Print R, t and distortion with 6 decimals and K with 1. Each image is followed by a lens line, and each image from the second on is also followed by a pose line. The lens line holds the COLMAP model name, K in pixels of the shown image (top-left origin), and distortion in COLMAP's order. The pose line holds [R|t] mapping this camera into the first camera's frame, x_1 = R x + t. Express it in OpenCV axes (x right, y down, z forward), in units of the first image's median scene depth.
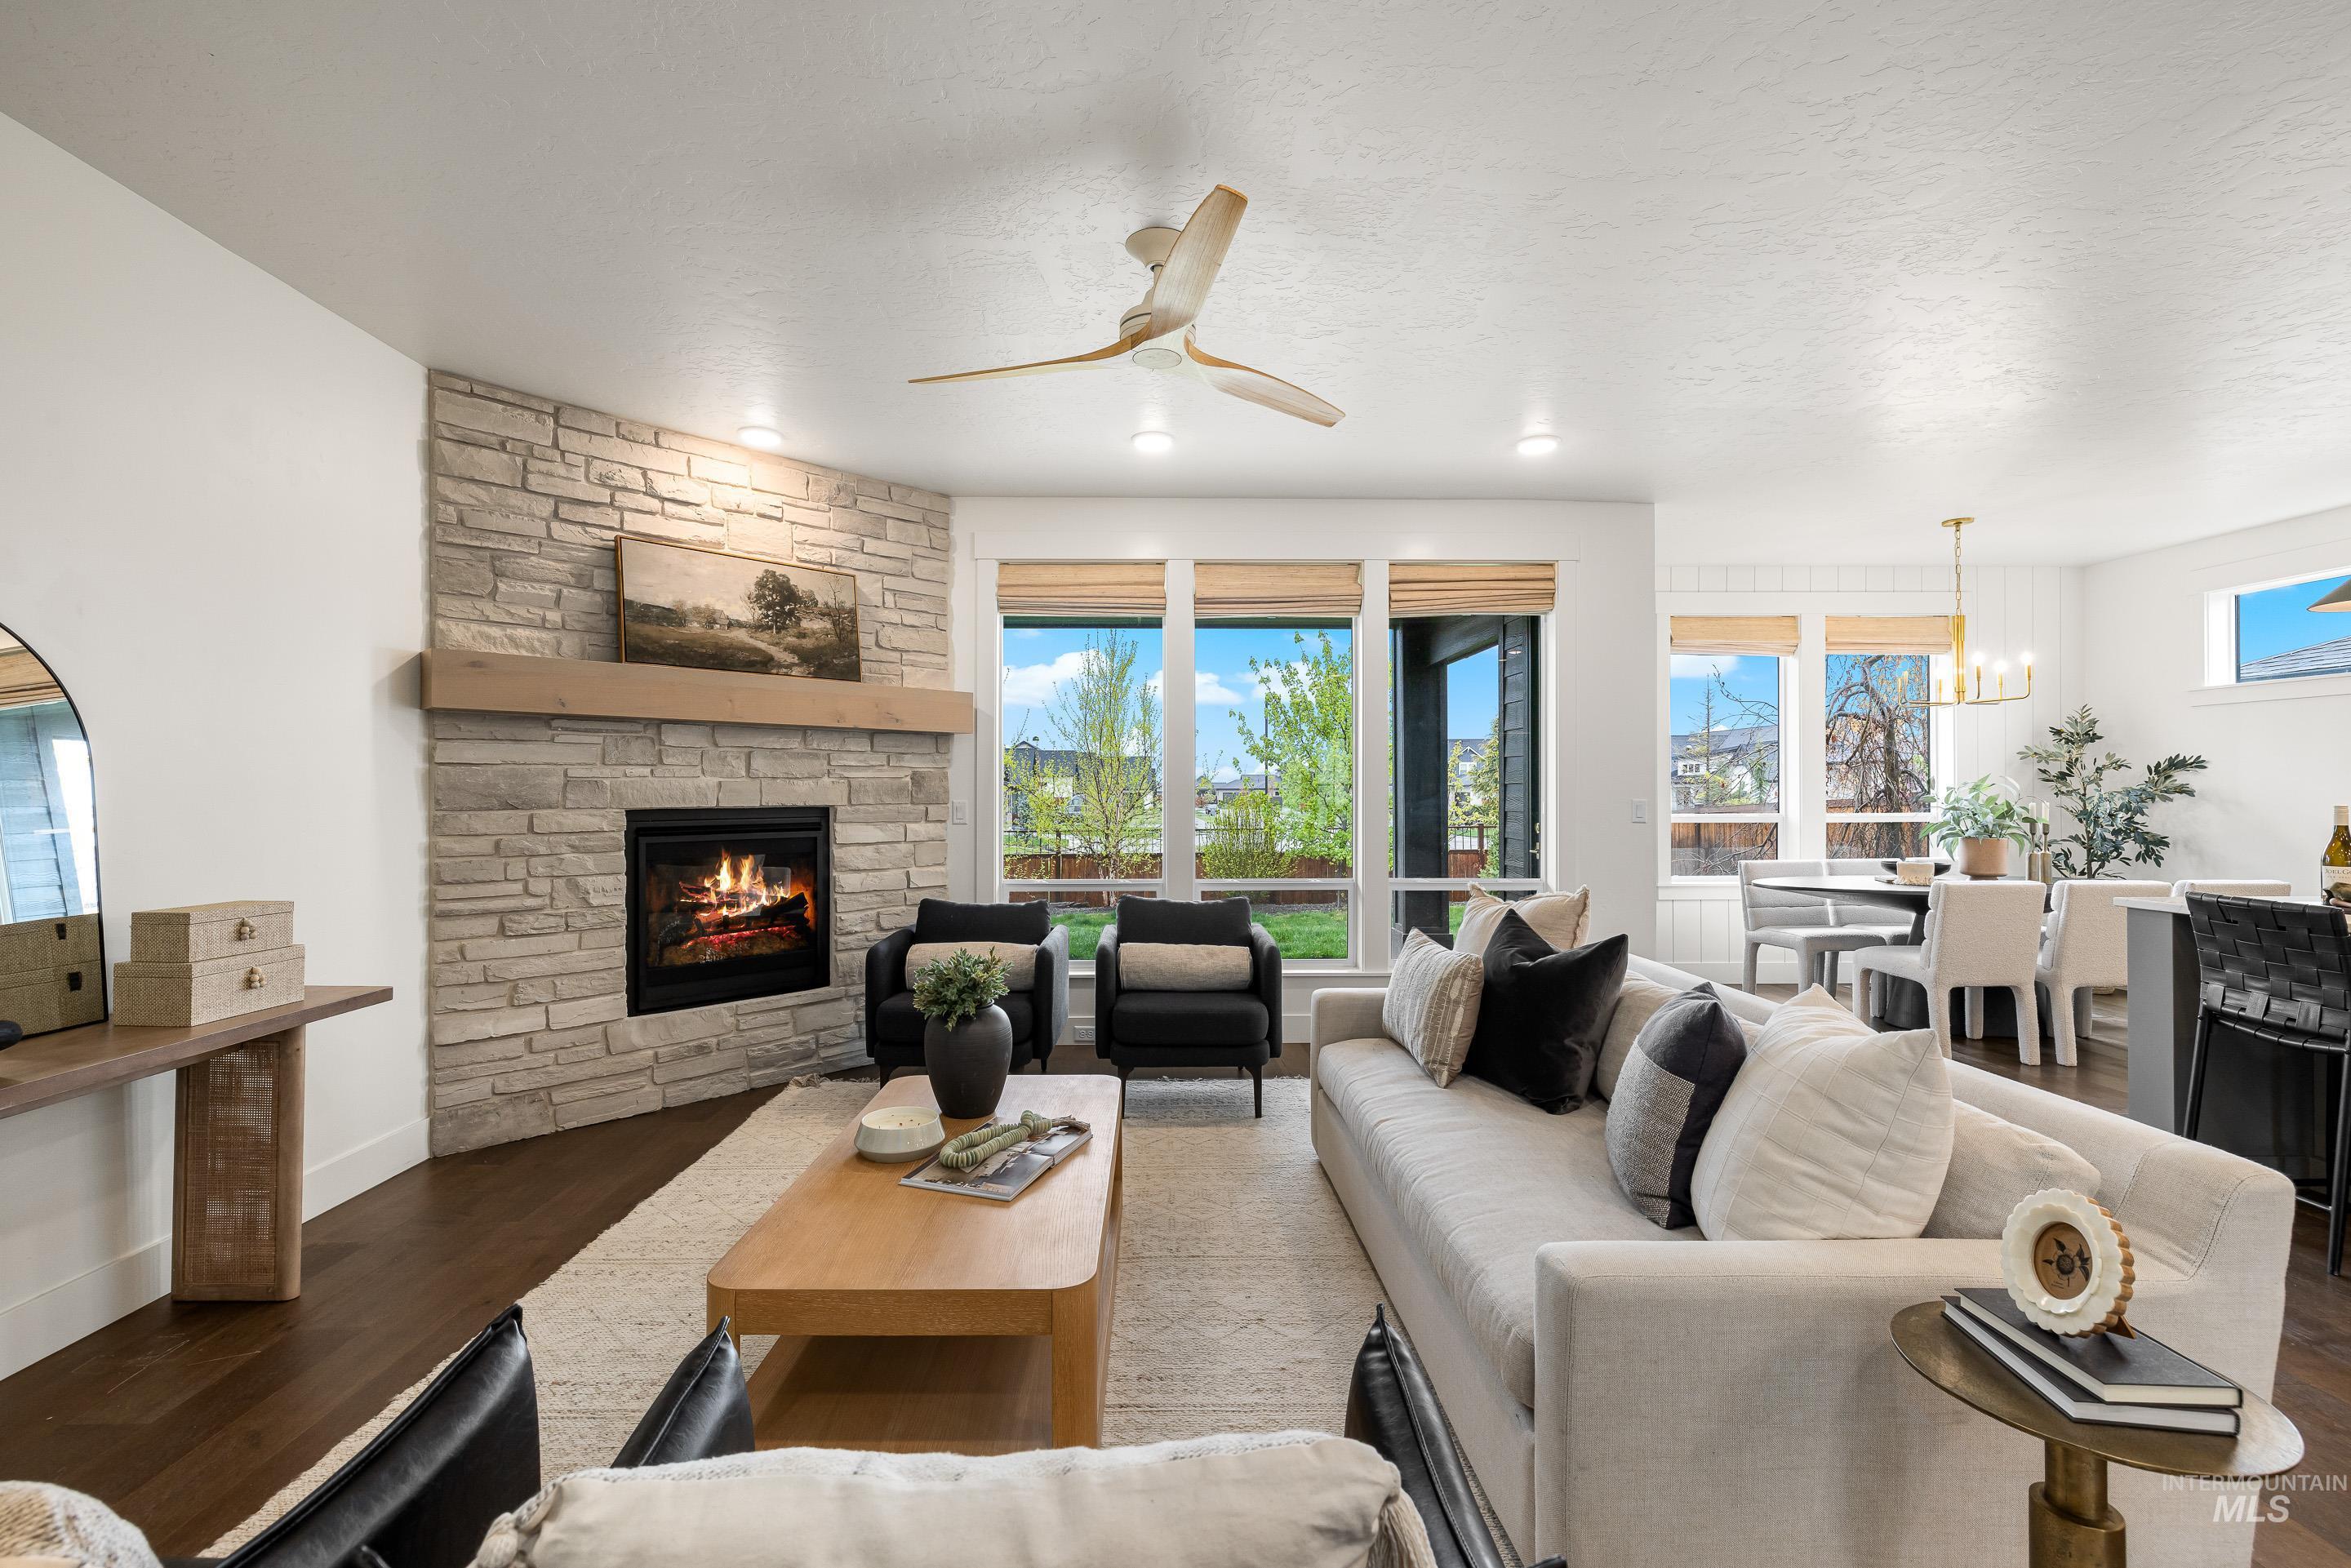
lens RADIAL K [[1024.3, 0, 1161.3], [0, 1024.3, 787.9], [0, 0, 1]] dist [0.010463, -0.000335]
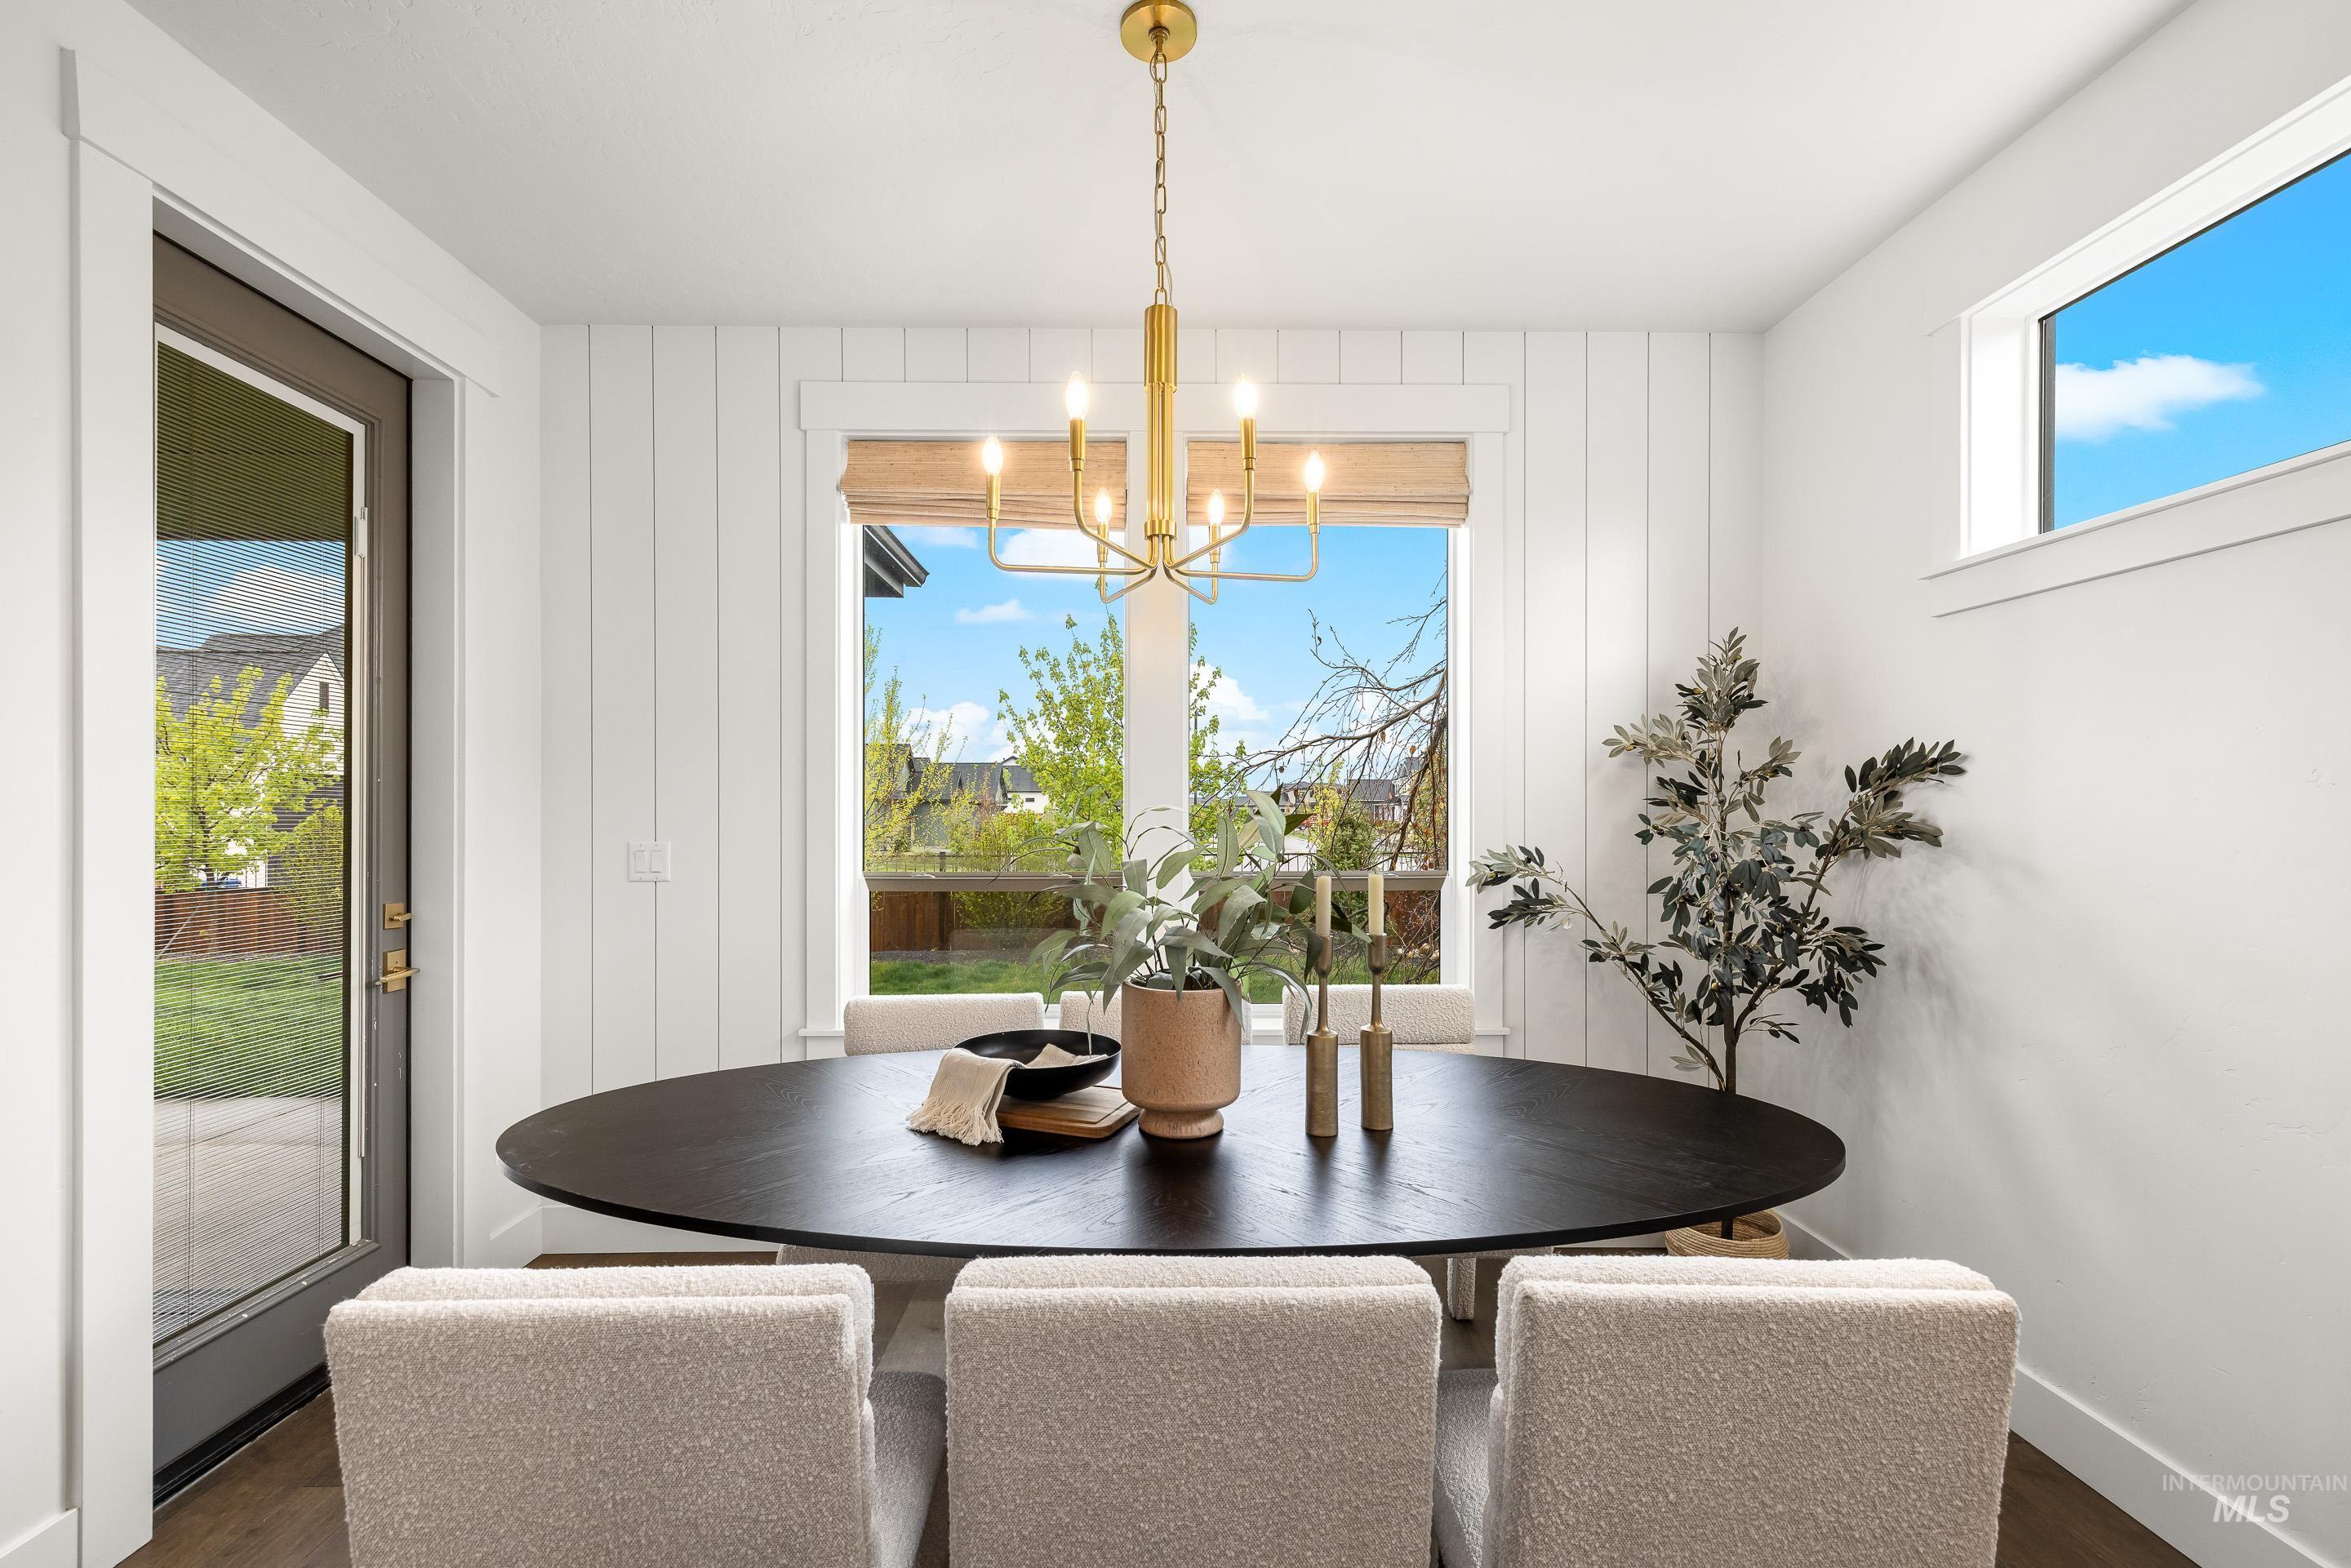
lens RADIAL K [[1014.6, 0, 1163.7], [0, 1014.6, 812.9], [0, 0, 1]] dist [0.003600, 0.000213]
pose [[0.999871, 0.003123, -0.015764, 0.702900], [-0.002976, 0.999952, 0.009333, -0.006963], [0.015793, -0.009285, 0.999832, 0.603698]]
